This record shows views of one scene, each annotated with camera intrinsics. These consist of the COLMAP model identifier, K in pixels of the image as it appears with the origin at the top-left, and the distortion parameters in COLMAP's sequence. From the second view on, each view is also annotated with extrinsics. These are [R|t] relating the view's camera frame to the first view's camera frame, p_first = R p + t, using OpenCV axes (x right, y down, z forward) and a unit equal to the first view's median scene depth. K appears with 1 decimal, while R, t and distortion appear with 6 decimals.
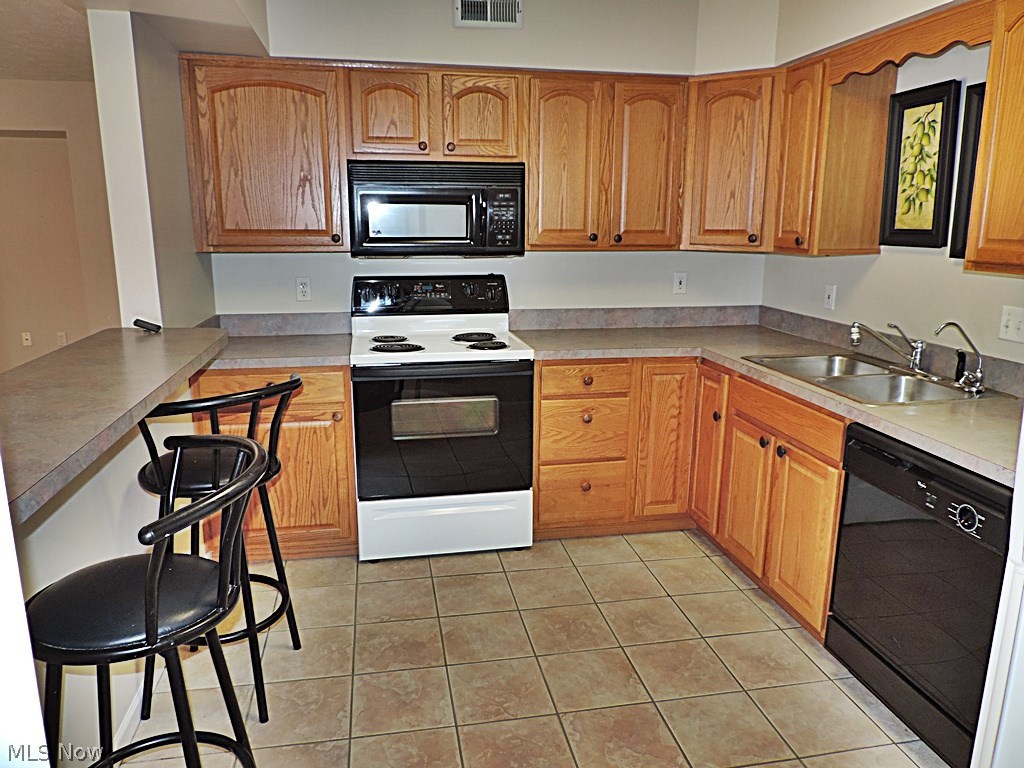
lens RADIAL K [[727.2, 0, 515.2], [0, 727.2, 386.3], [0, 0, 1]] dist [-0.018009, 0.000023]
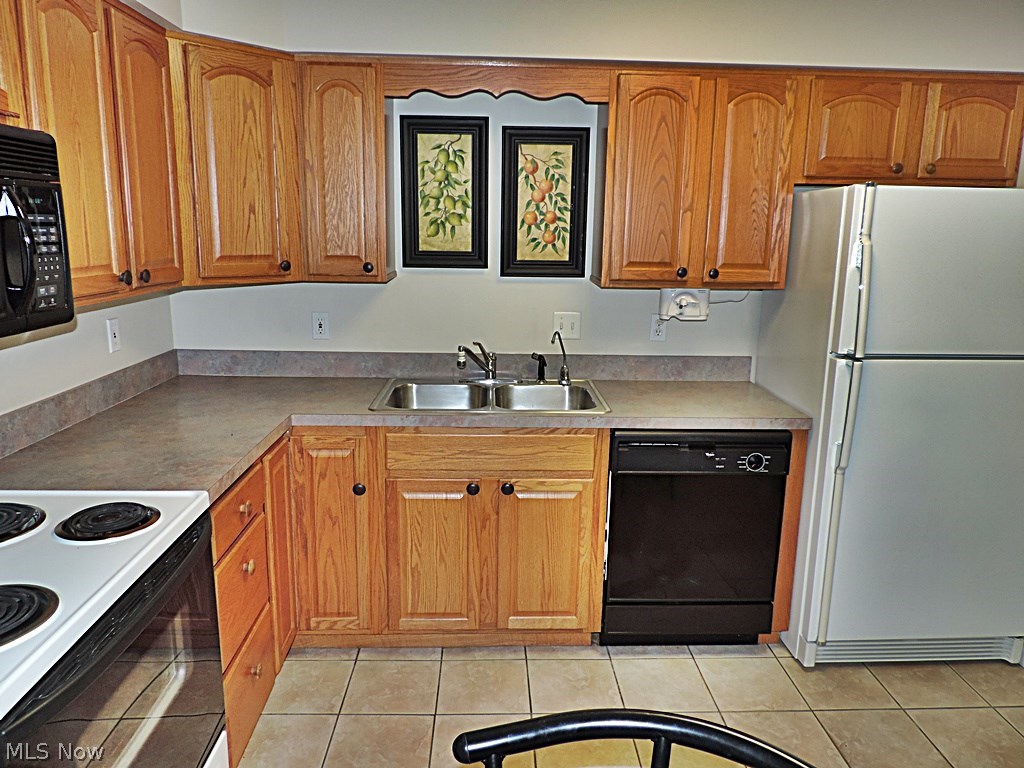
lens RADIAL K [[727.2, 0, 511.9], [0, 727.2, 387.6], [0, 0, 1]] dist [-0.018009, 0.000023]
pose [[0.155157, -0.209874, 0.965339, -0.452121], [0.203563, 0.962994, 0.176646, -0.176244], [-0.966689, 0.169100, 0.192138, 0.673054]]
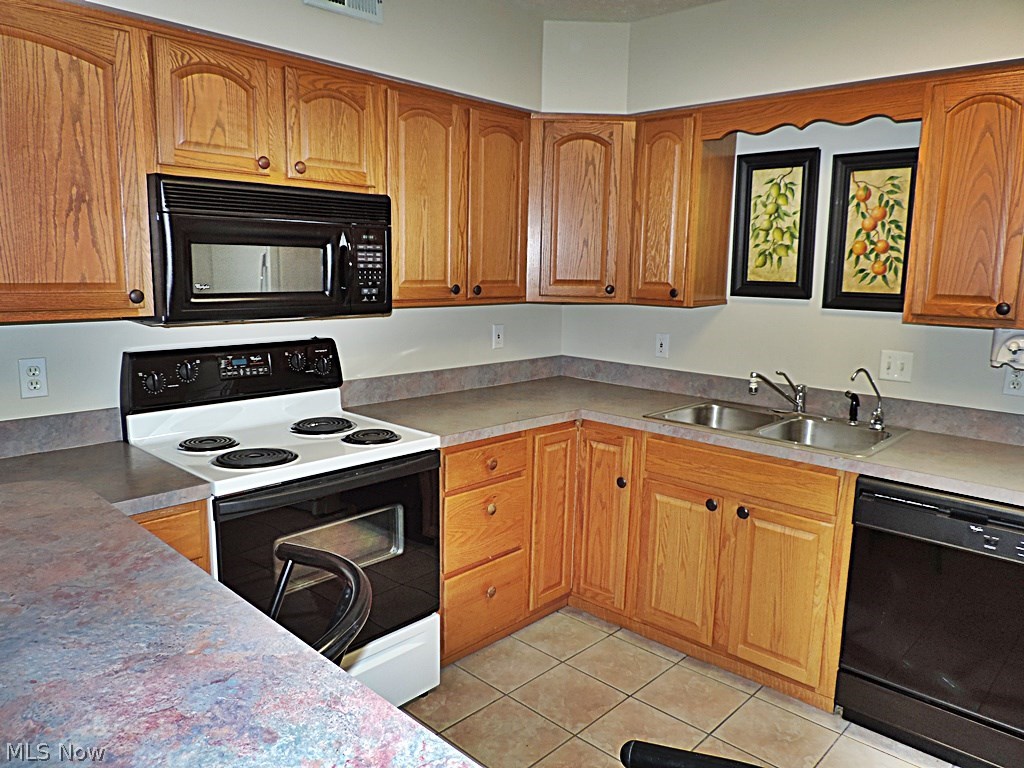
lens RADIAL K [[727.2, 0, 513.2], [0, 727.2, 388.2], [0, 0, 1]] dist [-0.018009, 0.000023]
pose [[0.811901, -0.087093, 0.577262, -0.360238], [0.114703, 0.993334, -0.011459, -0.083629], [-0.572416, 0.075518, 0.816478, 0.321936]]
